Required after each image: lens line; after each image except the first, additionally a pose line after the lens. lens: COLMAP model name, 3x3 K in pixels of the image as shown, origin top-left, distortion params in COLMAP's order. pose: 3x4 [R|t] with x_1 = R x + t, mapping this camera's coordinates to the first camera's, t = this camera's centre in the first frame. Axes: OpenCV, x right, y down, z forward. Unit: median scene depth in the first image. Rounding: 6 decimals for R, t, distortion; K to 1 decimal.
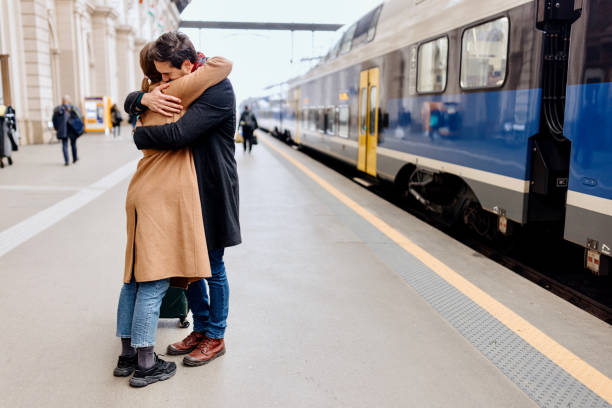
lens RADIAL K [[581.4, 0, 306.0], [0, 581.4, 204.0], [0, 0, 1]] dist [-0.020627, 0.003522]
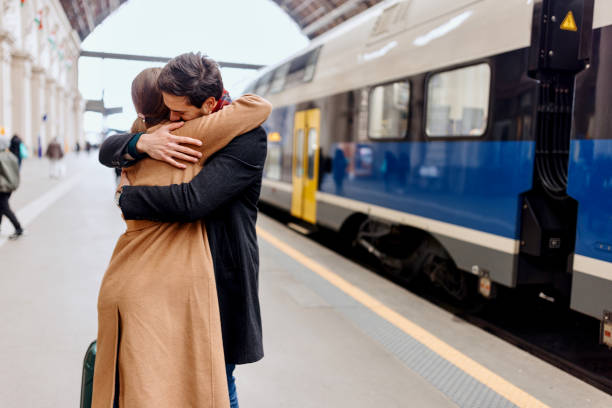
lens RADIAL K [[581.4, 0, 306.0], [0, 581.4, 204.0], [0, 0, 1]] dist [-0.020627, 0.003522]
pose [[0.985957, 0.017260, 0.166103, -0.097677], [-0.006705, 0.997934, -0.063896, -0.036146], [-0.166863, 0.061885, 0.984036, 0.149331]]
